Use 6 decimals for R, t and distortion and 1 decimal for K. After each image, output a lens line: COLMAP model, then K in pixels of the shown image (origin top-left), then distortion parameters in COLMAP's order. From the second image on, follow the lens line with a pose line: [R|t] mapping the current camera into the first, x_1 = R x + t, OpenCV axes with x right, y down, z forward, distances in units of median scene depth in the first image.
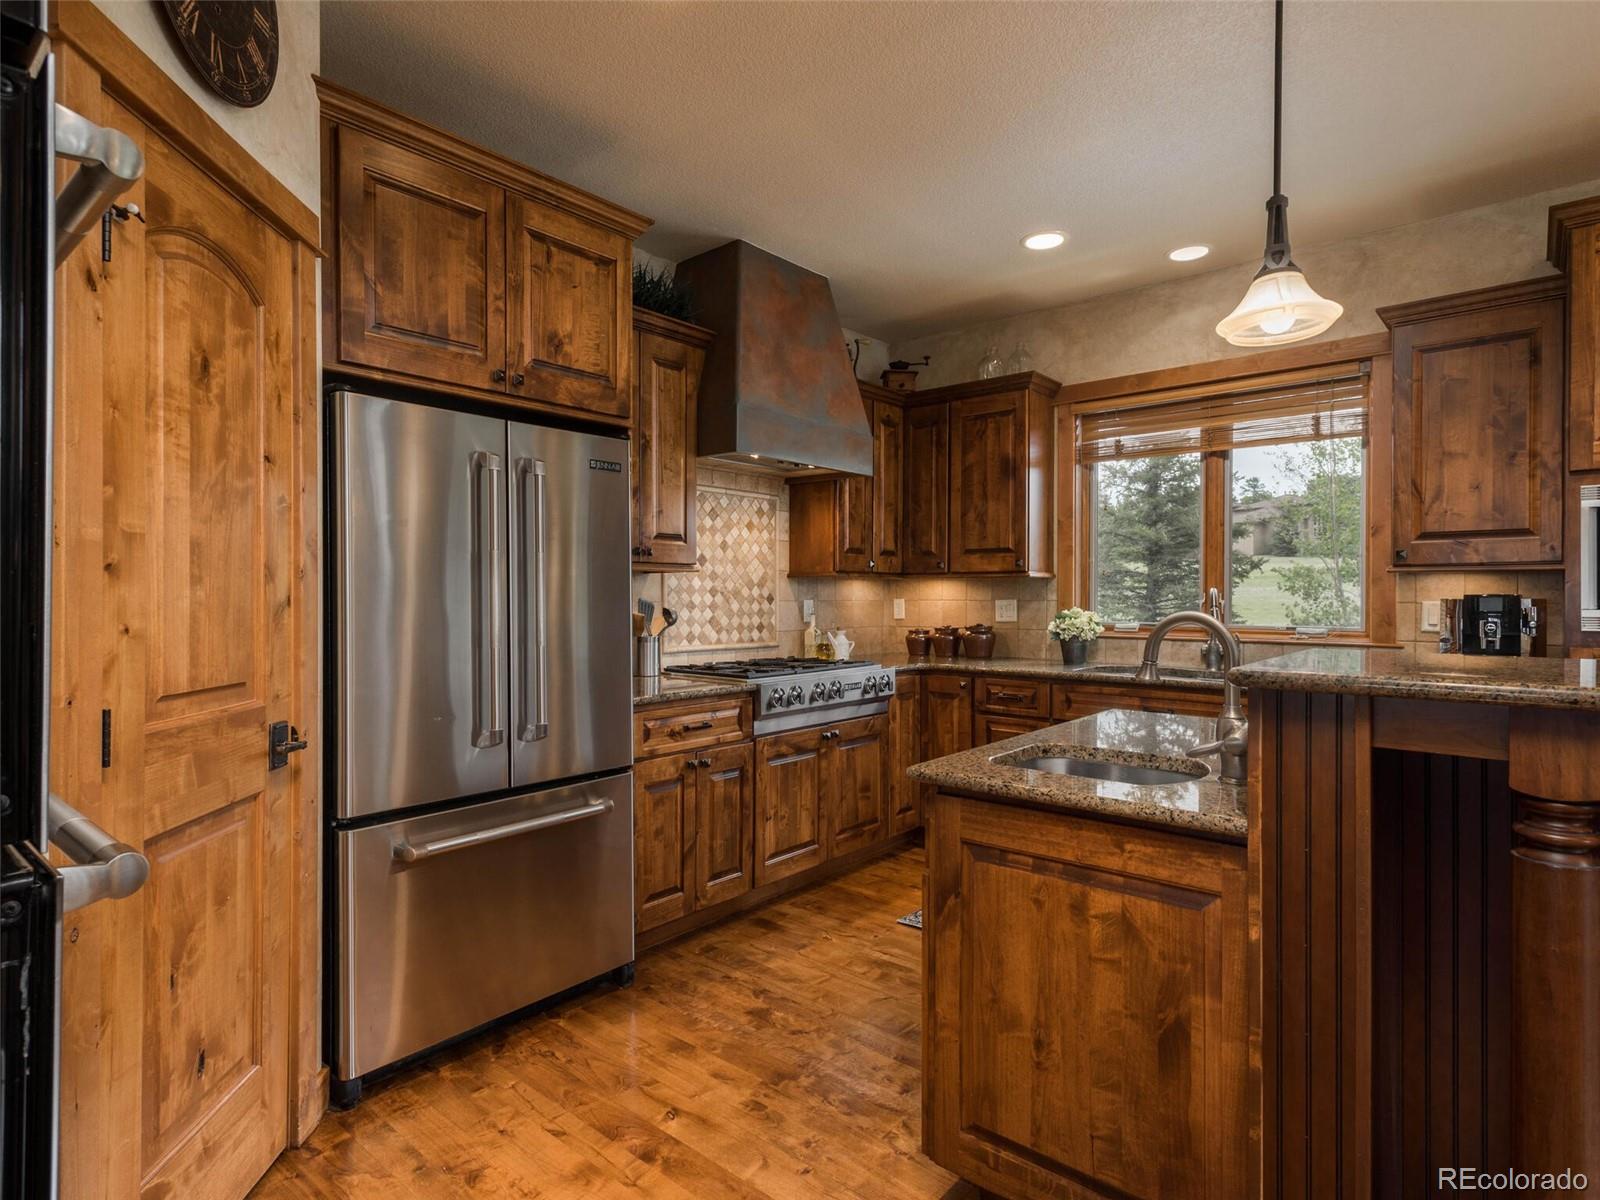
lens RADIAL K [[842.3, 0, 796.7], [0, 842.3, 599.9], [0, 0, 1]] dist [0.021431, -0.003505]
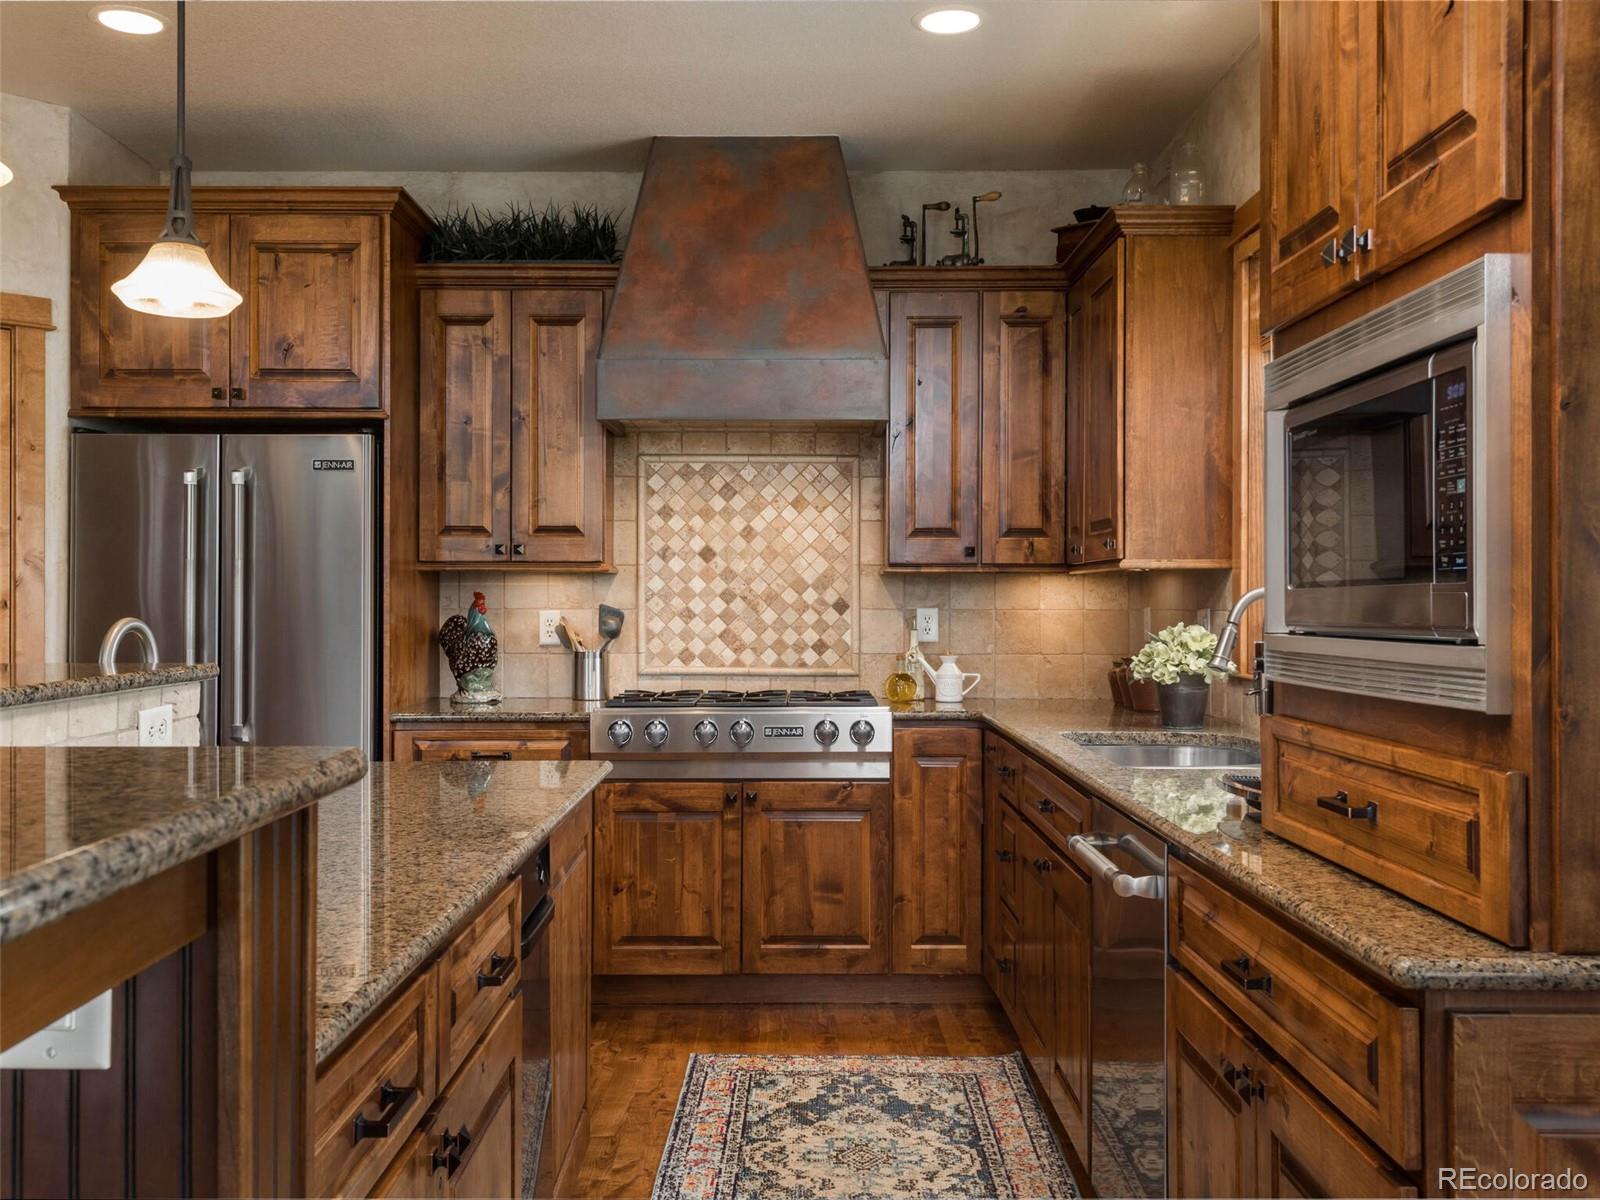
lens RADIAL K [[1418.1, 0, 801.8], [0, 1418.1, 594.8], [0, 0, 1]] dist [0.011695, -0.013376]
pose [[0.669868, -0.005402, -0.742461, 0.872469], [-0.004431, 0.999927, -0.011273, 0.003100], [0.742467, 0.010841, 0.669795, 0.211342]]
